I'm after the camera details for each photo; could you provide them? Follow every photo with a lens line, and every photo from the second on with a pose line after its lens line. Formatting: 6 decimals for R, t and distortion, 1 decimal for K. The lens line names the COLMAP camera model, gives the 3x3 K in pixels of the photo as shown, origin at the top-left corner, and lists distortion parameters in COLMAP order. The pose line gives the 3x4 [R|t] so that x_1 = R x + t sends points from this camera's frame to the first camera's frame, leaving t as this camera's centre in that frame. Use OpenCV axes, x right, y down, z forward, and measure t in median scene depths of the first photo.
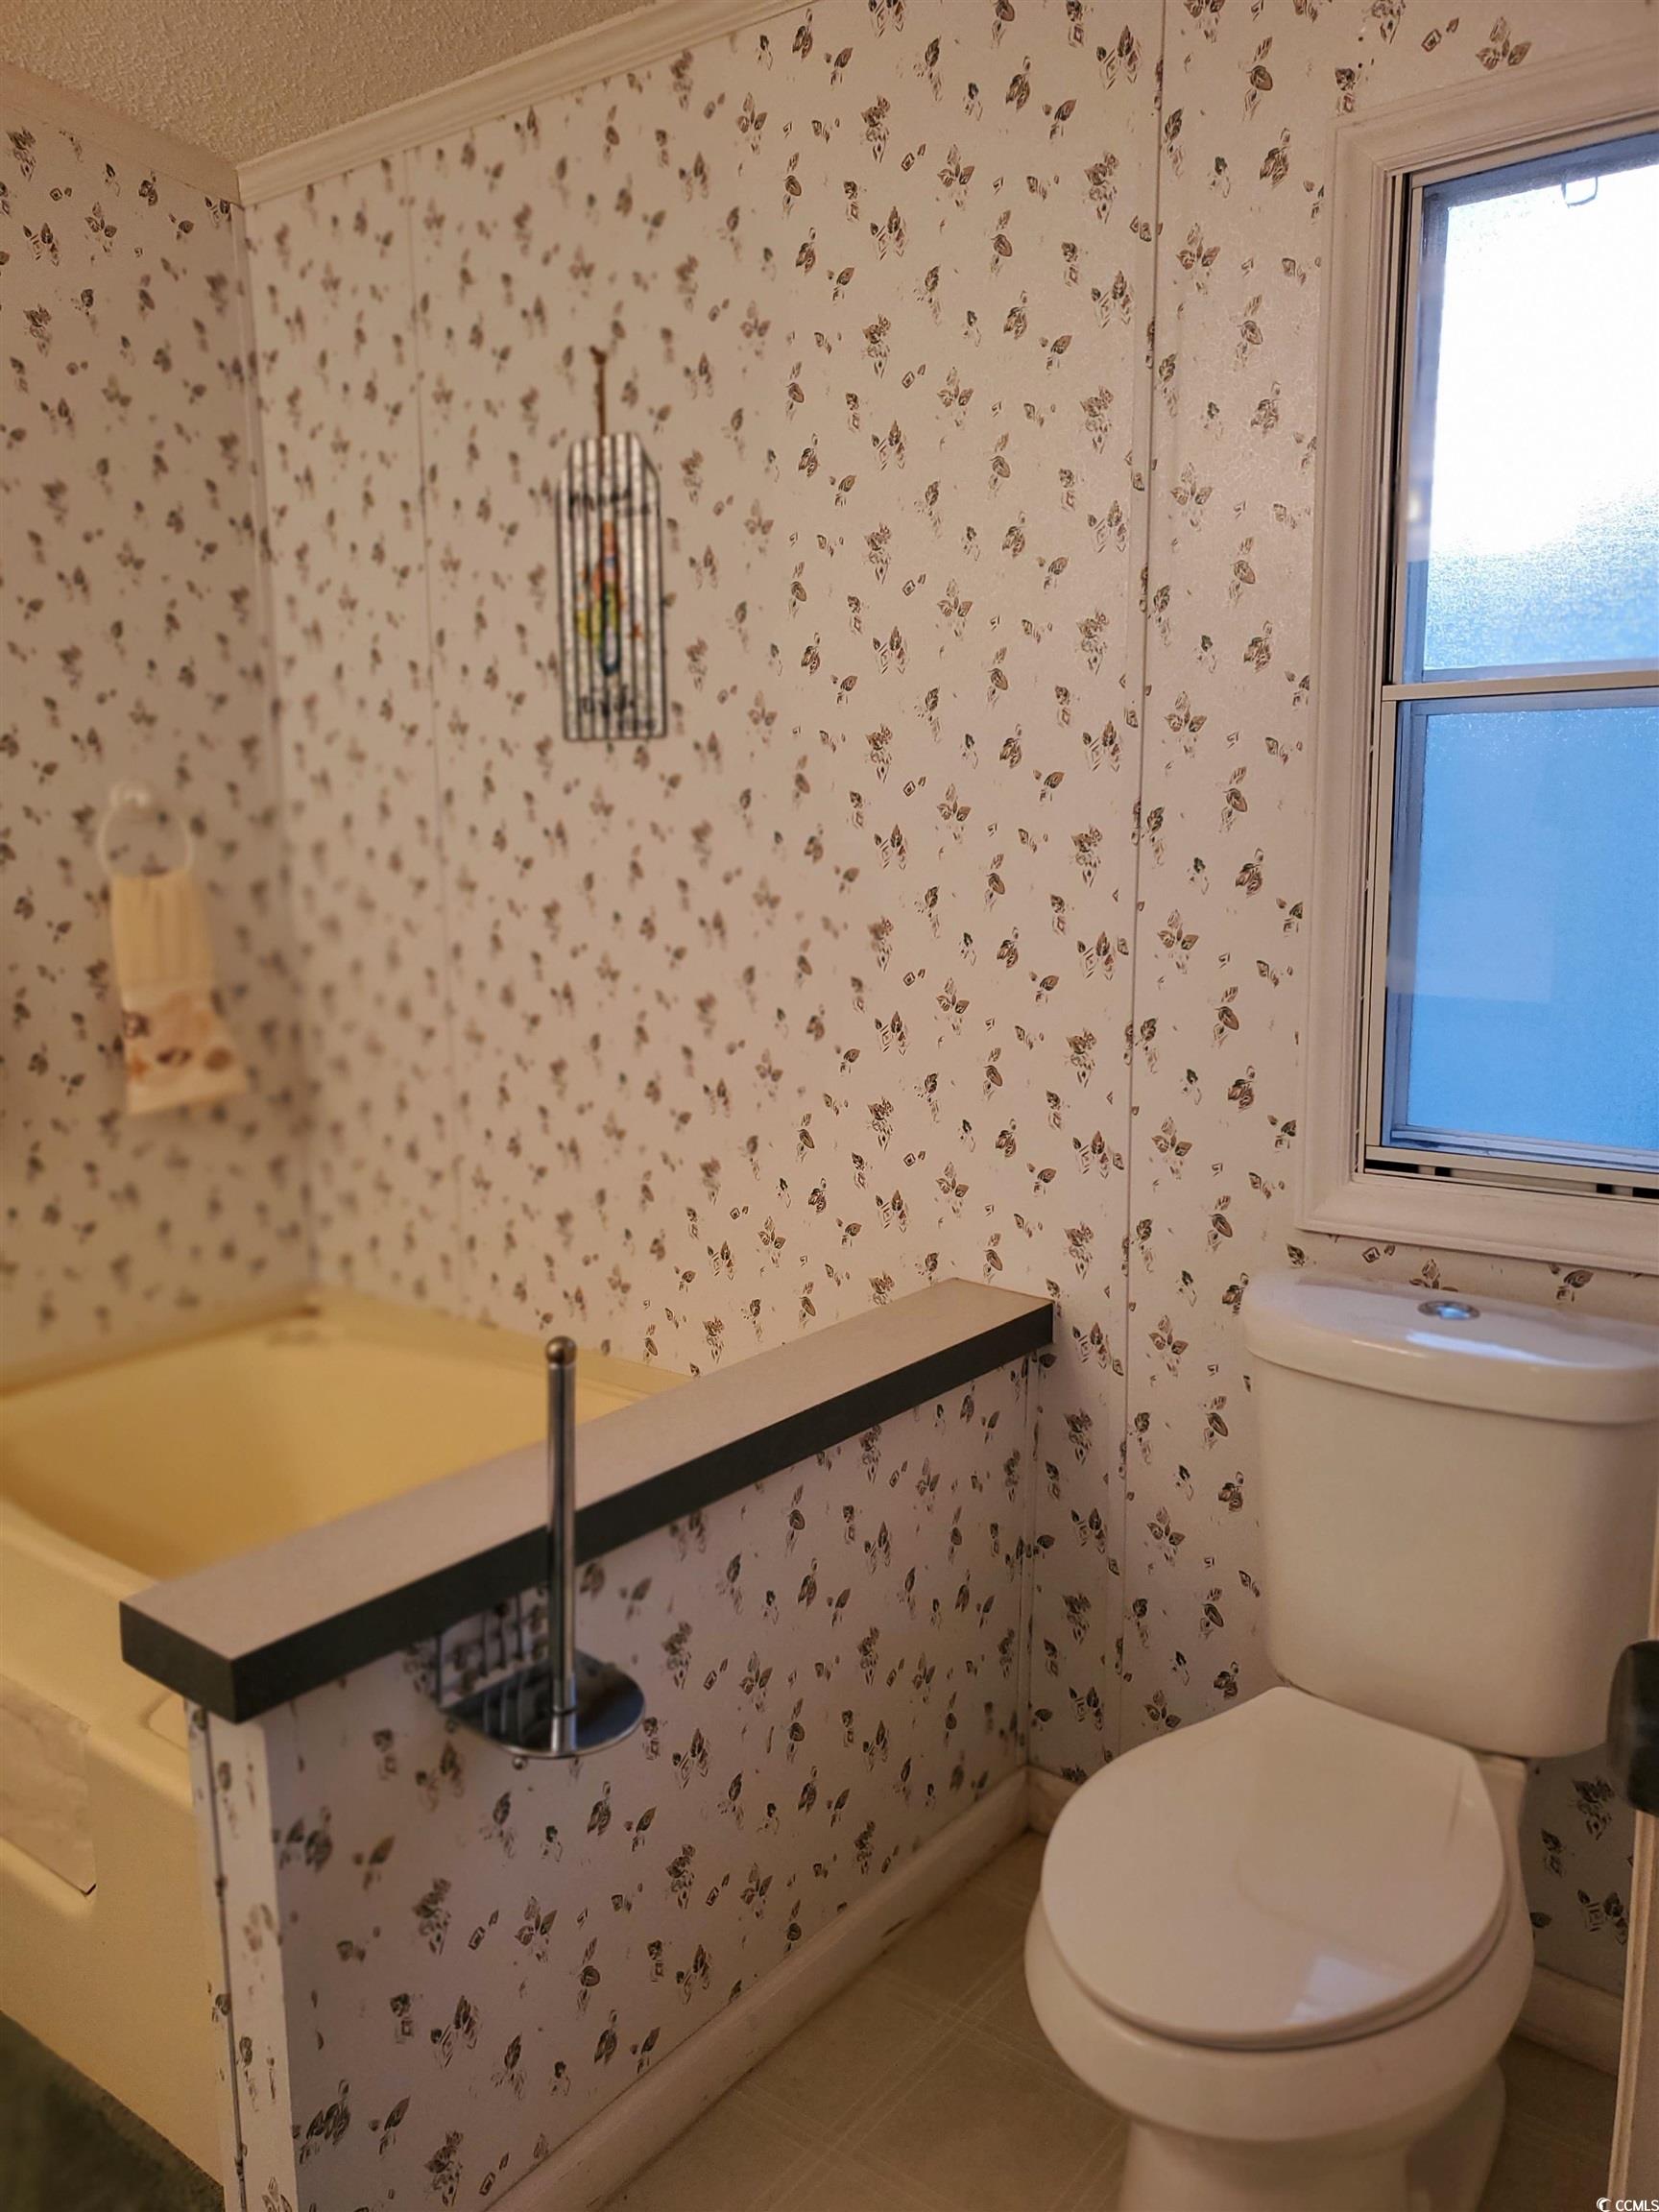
lens RADIAL K [[1724.4, 0, 829.5], [0, 1724.4, 1103.2], [0, 0, 1]] dist [-0.021514, 0.024587]
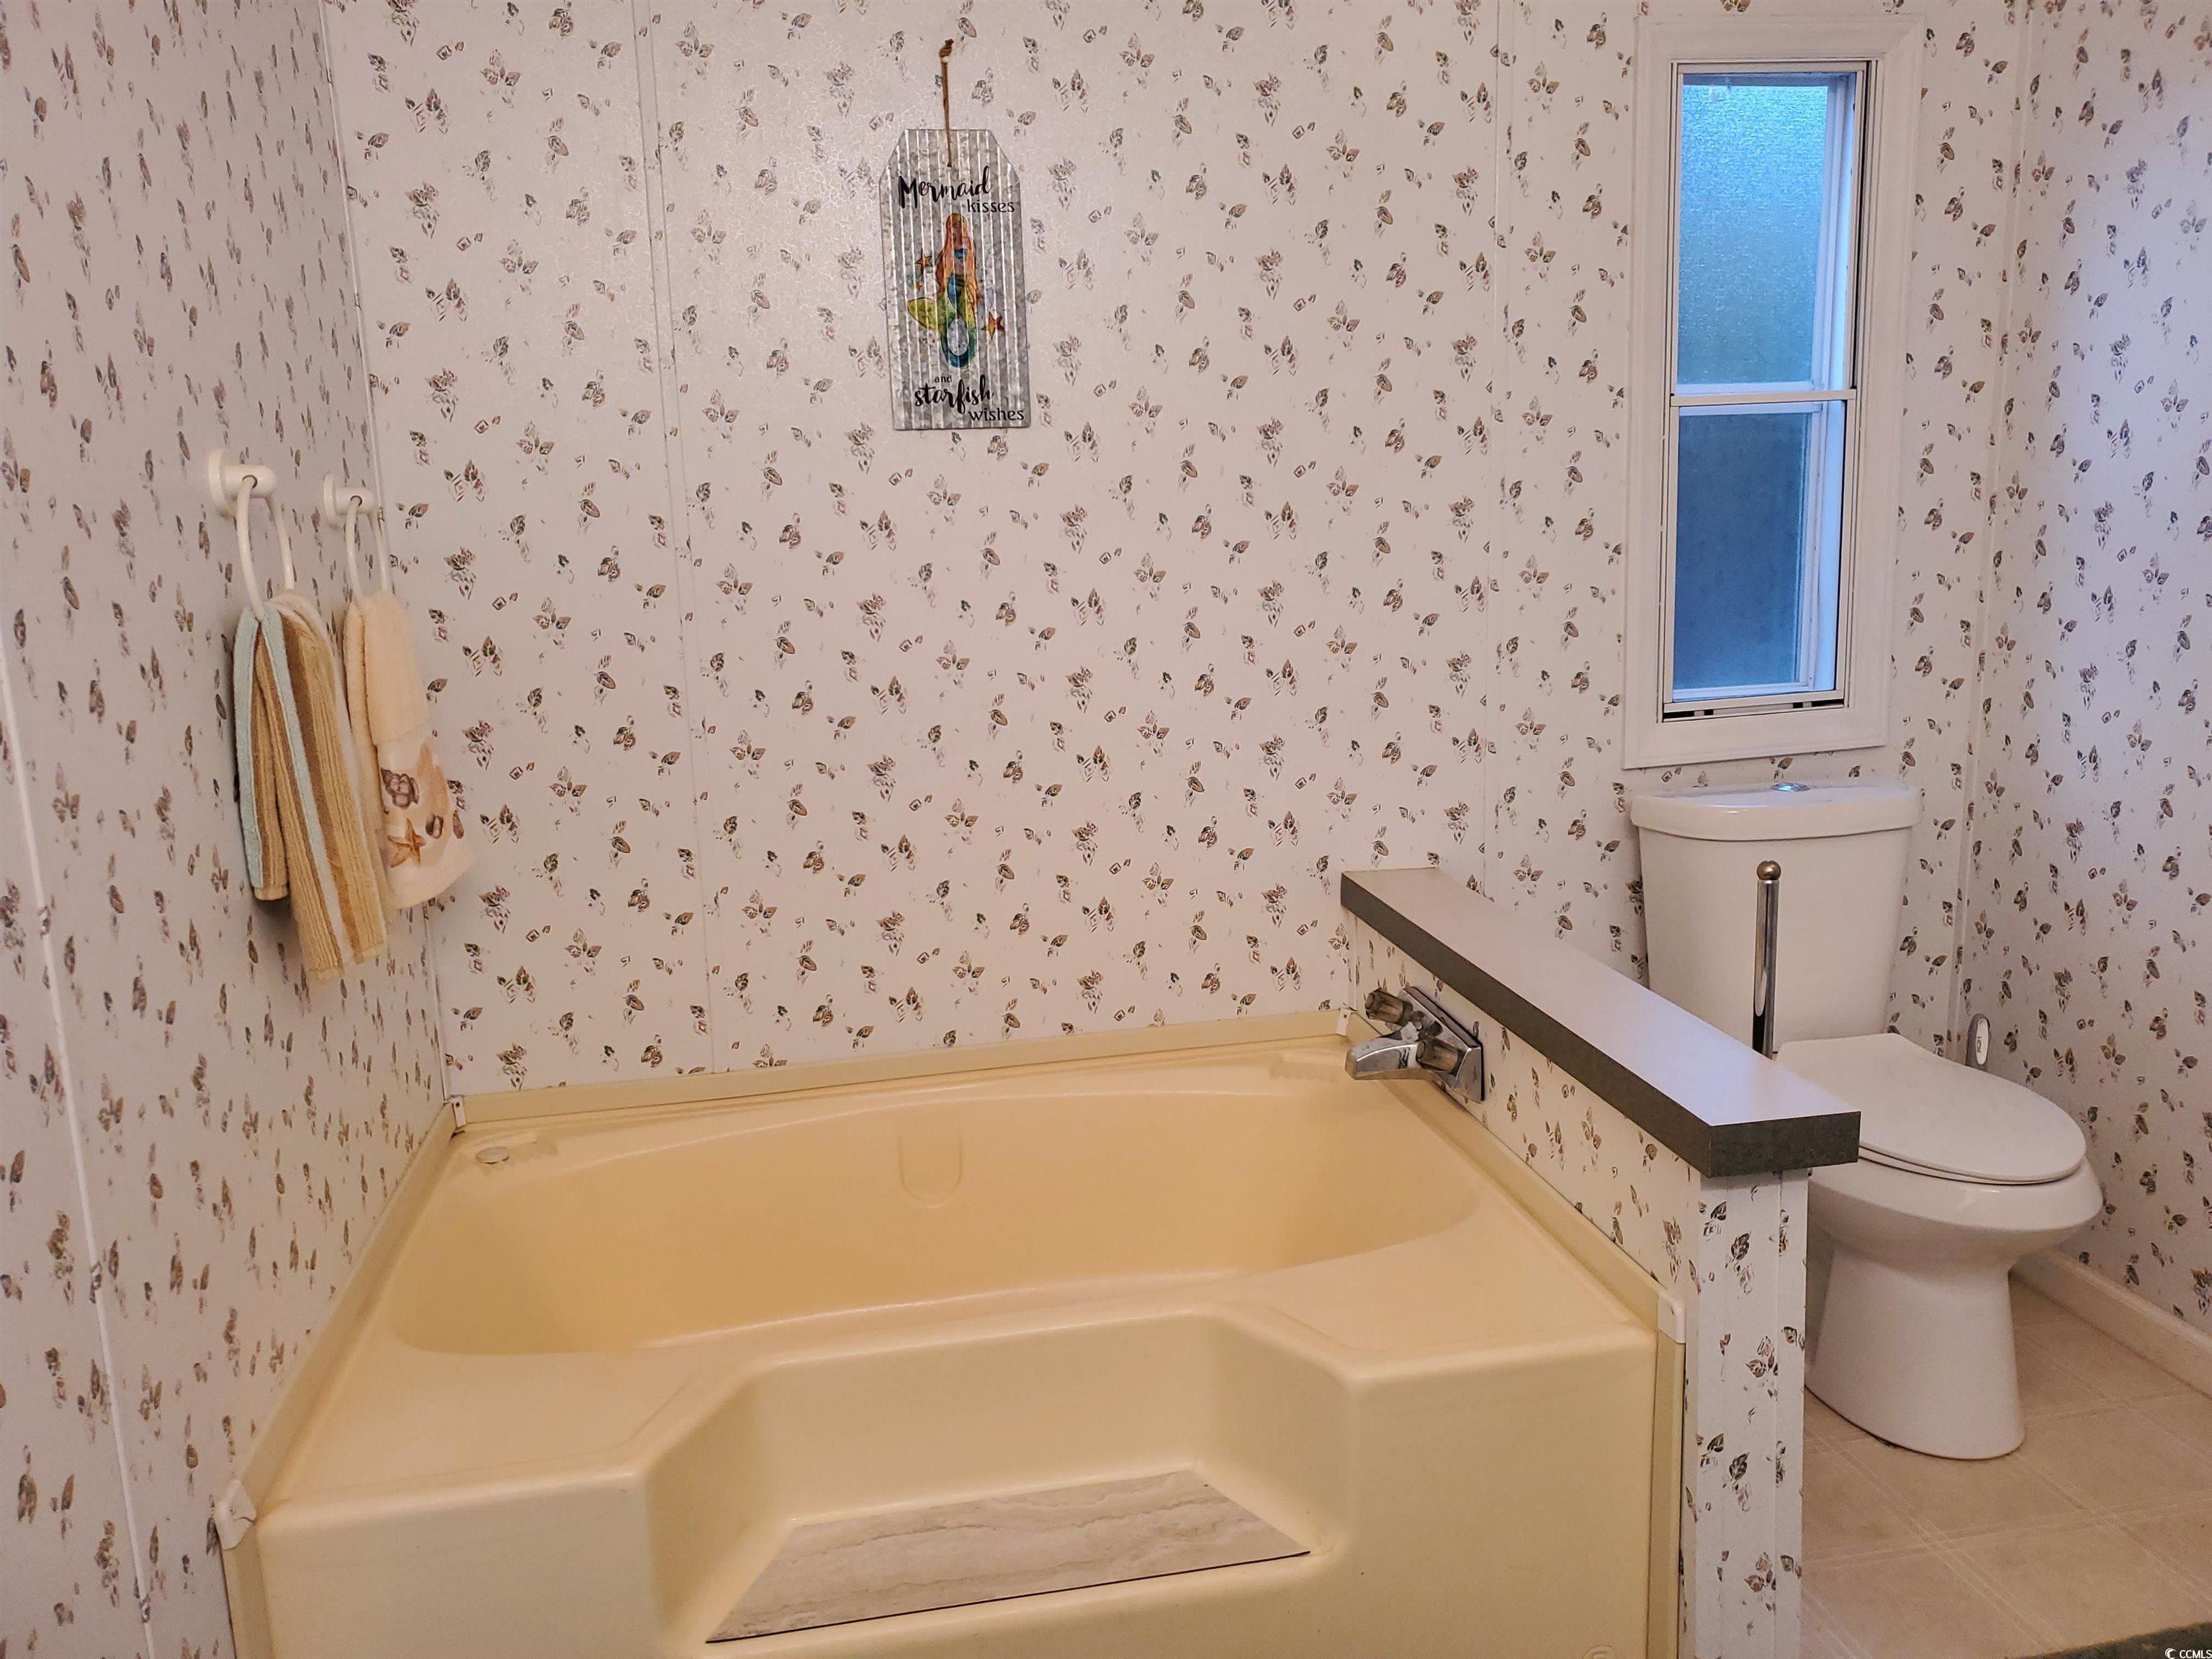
lens RADIAL K [[1724.4, 0, 1107.9], [0, 1724.4, 829.8], [0, 0, 1]] dist [-0.021514, 0.024587]
pose [[0.654911, -0.155546, 0.739525, -1.001399], [0.157590, 0.985184, 0.067657, -0.039701], [-0.739092, 0.072232, 0.669720, 0.320913]]
